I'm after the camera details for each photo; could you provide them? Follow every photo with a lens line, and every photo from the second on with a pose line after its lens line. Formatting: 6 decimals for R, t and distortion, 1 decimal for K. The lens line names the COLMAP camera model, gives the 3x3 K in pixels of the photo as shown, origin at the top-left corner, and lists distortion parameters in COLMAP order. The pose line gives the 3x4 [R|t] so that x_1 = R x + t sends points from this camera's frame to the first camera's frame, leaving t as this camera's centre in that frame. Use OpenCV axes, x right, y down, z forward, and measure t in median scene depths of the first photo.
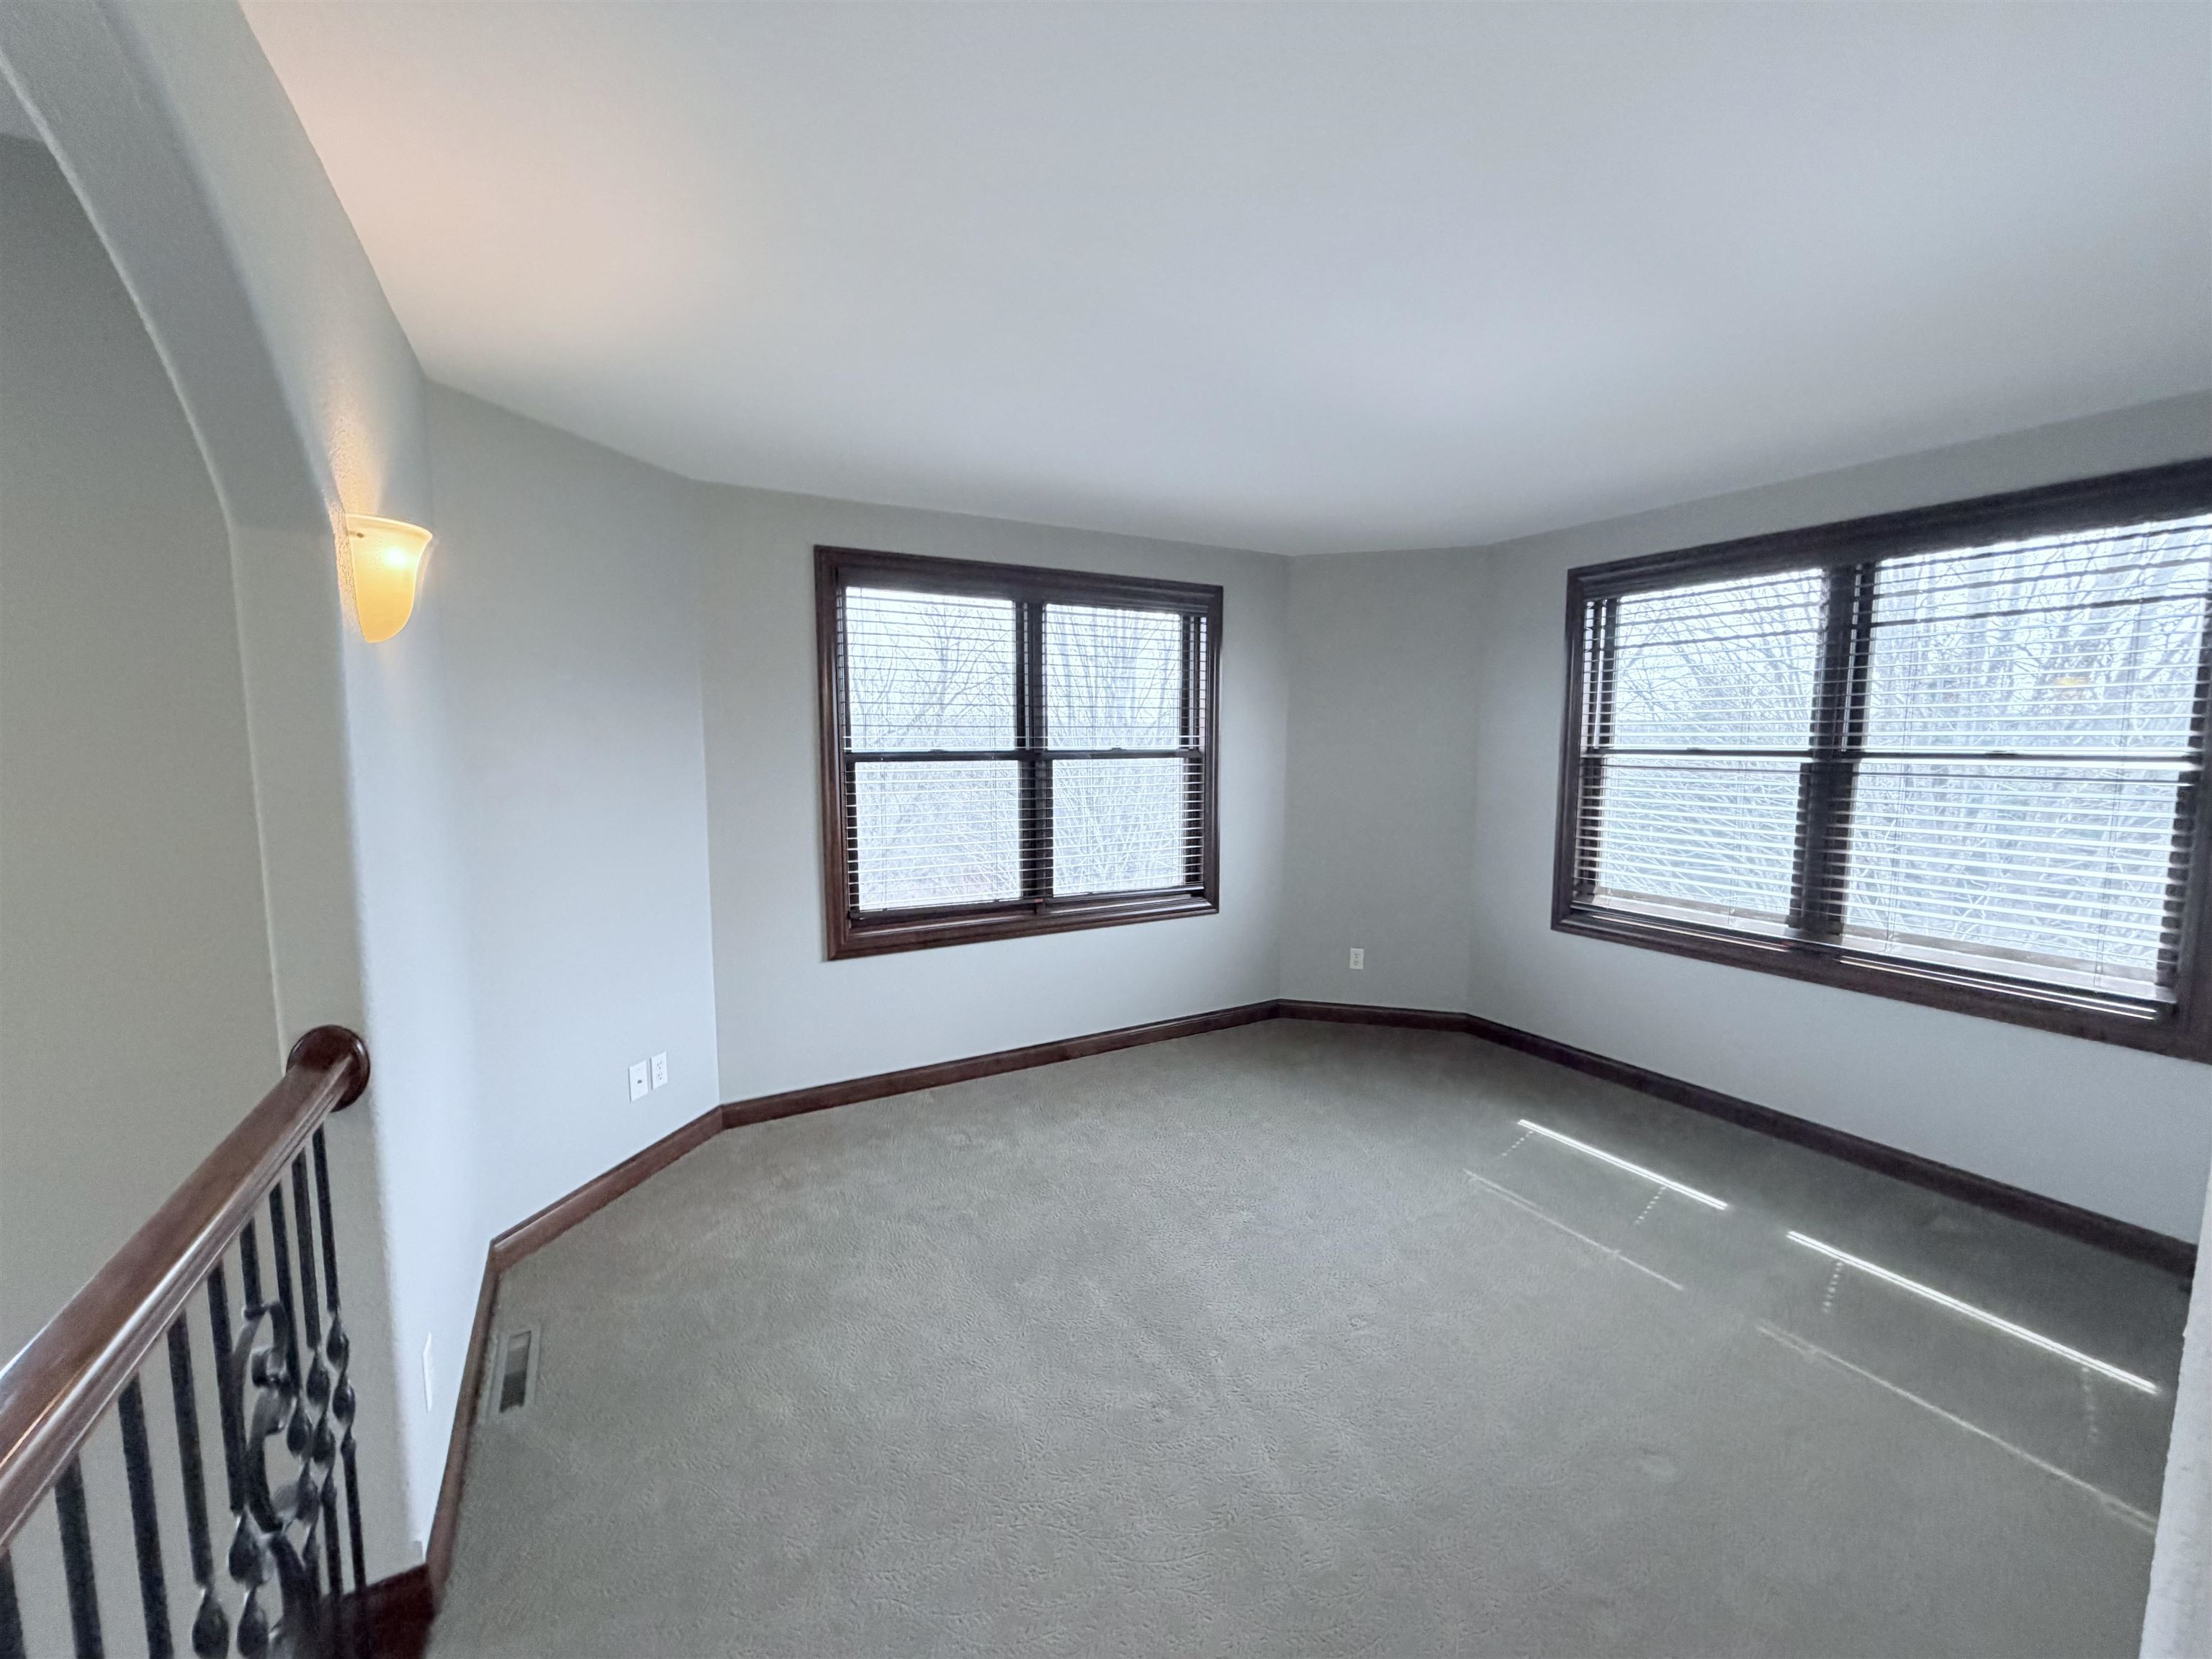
lens RADIAL K [[893.4, 0, 1121.7], [0, 893.4, 830.1], [0, 0, 1]] dist [-0.000007, 0.000046]
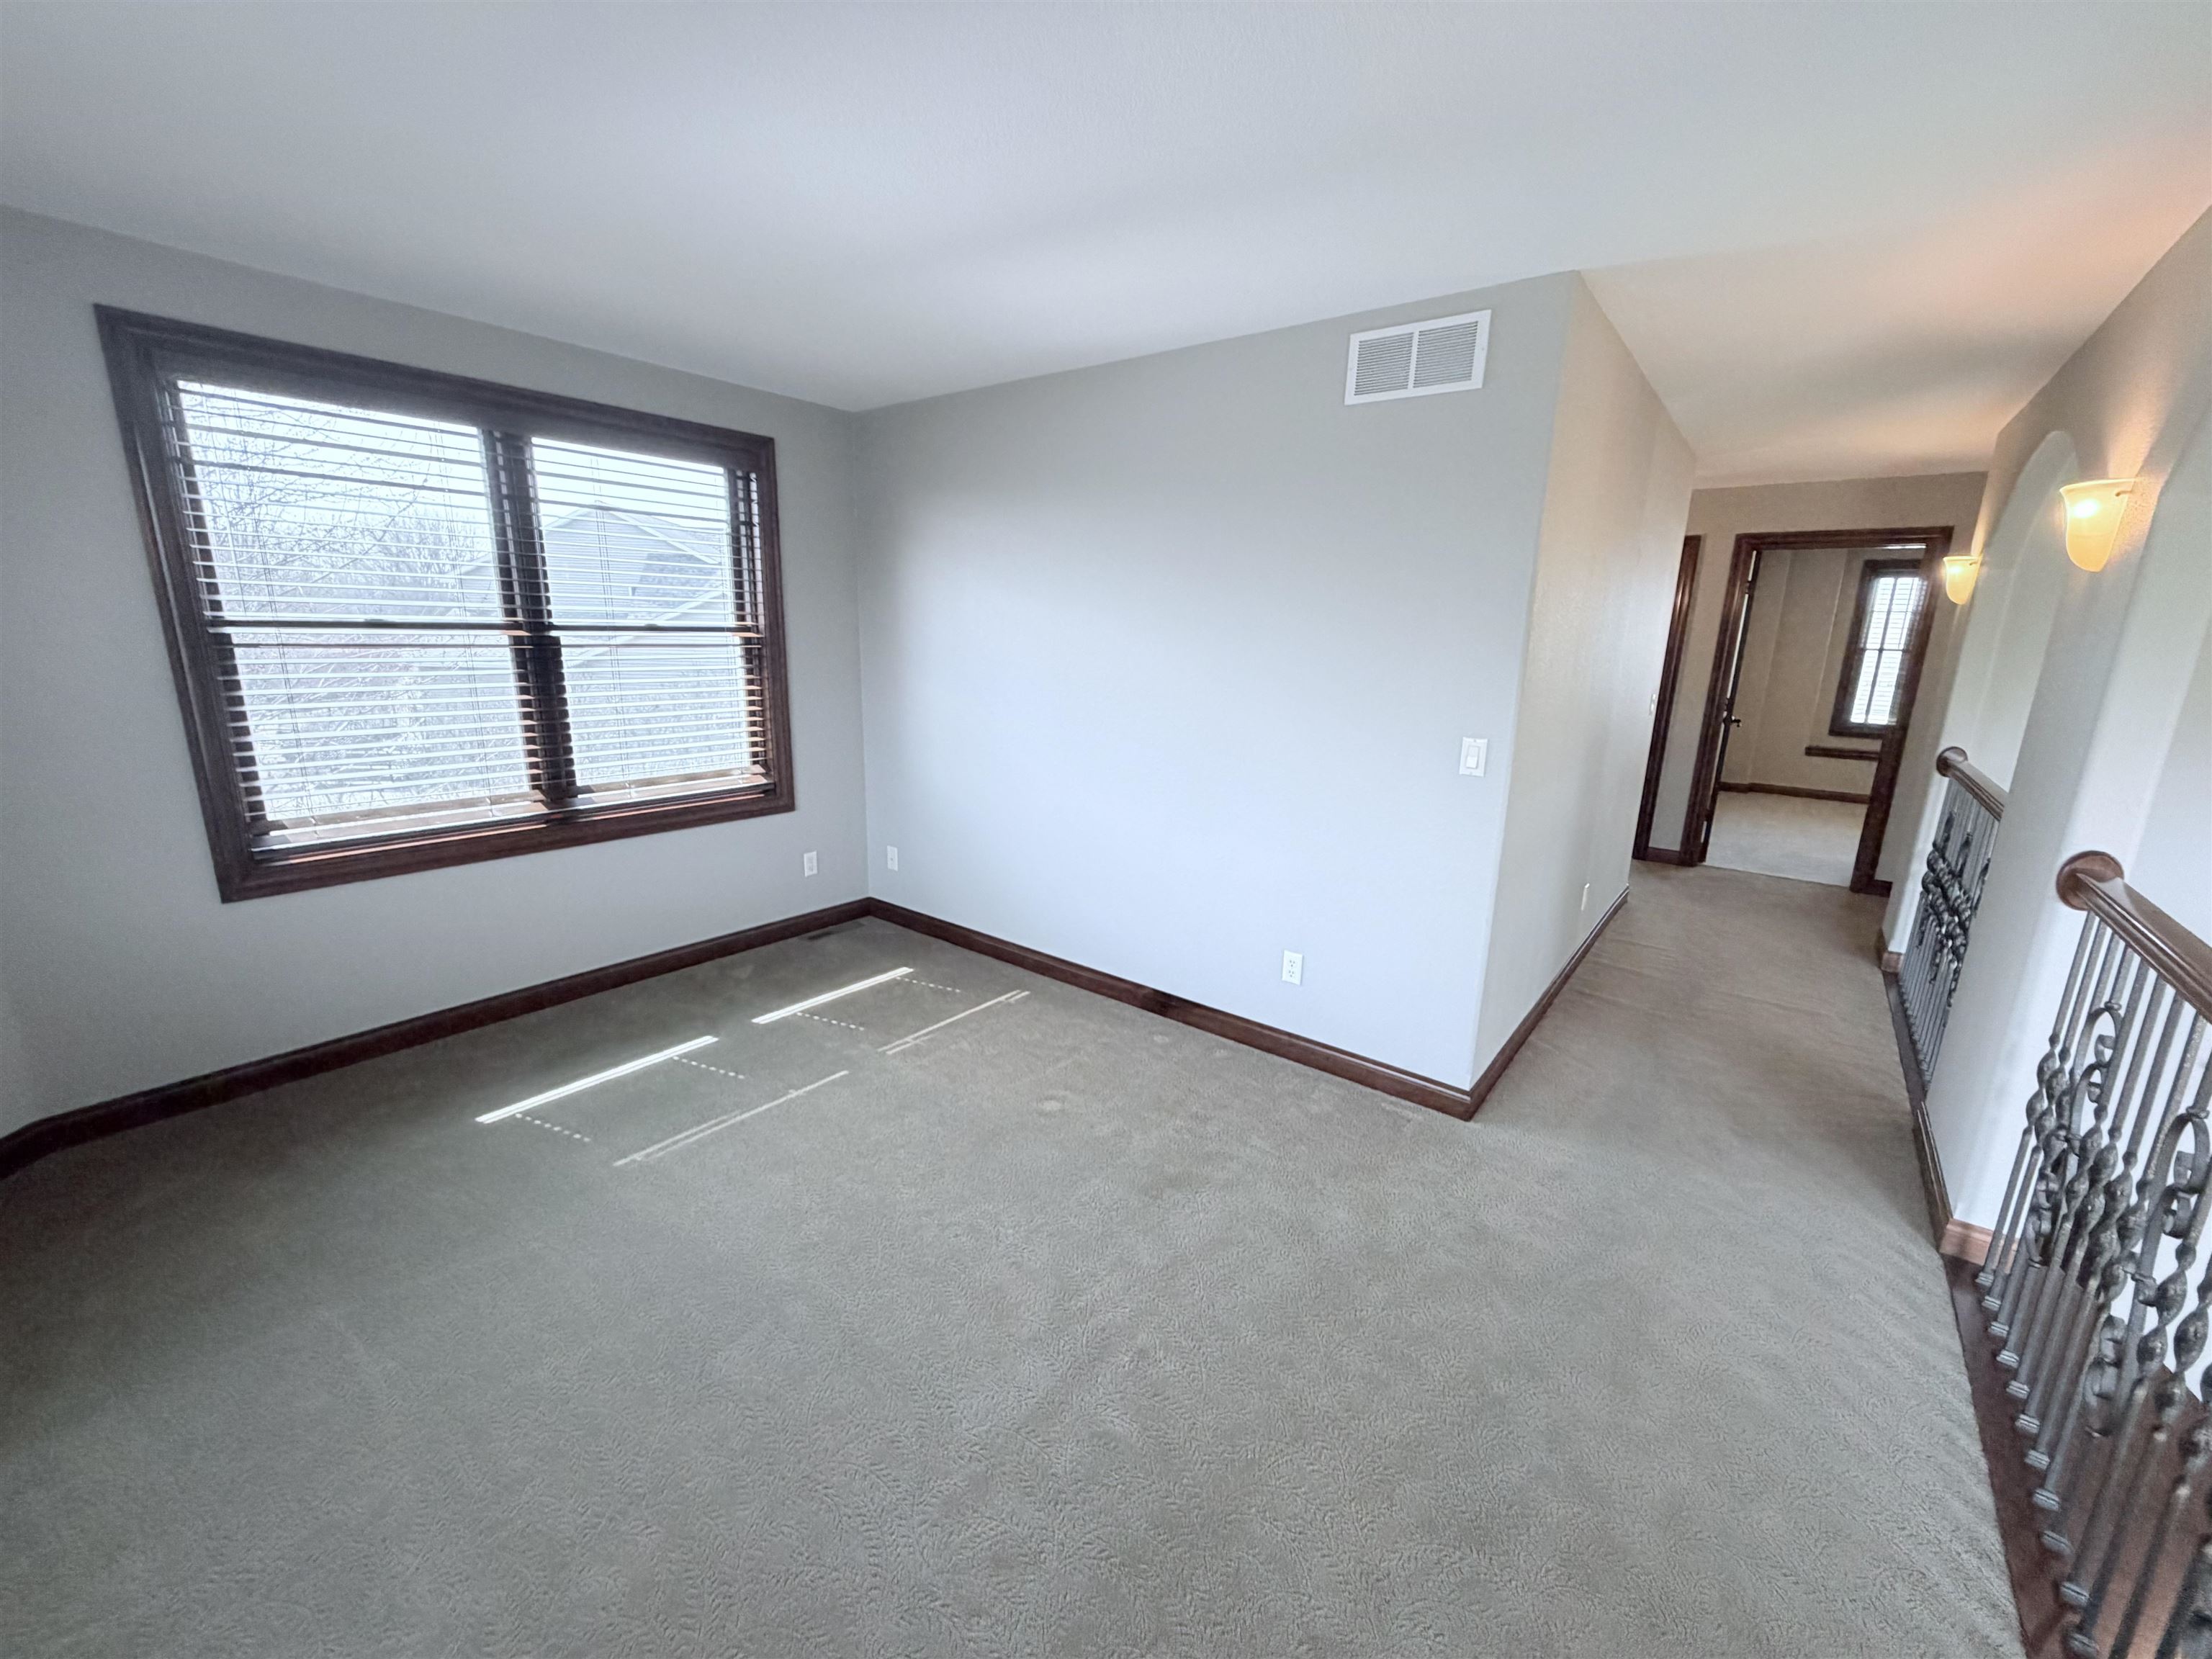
lens RADIAL K [[893.4, 0, 1123.3], [0, 893.4, 832.8], [0, 0, 1]] dist [-0.000007, 0.000046]
pose [[-0.388176, -0.218761, 0.895245, -0.425258], [0.069995, 0.961614, 0.265328, -0.081114], [-0.918923, 0.165657, -0.357964, 0.774324]]
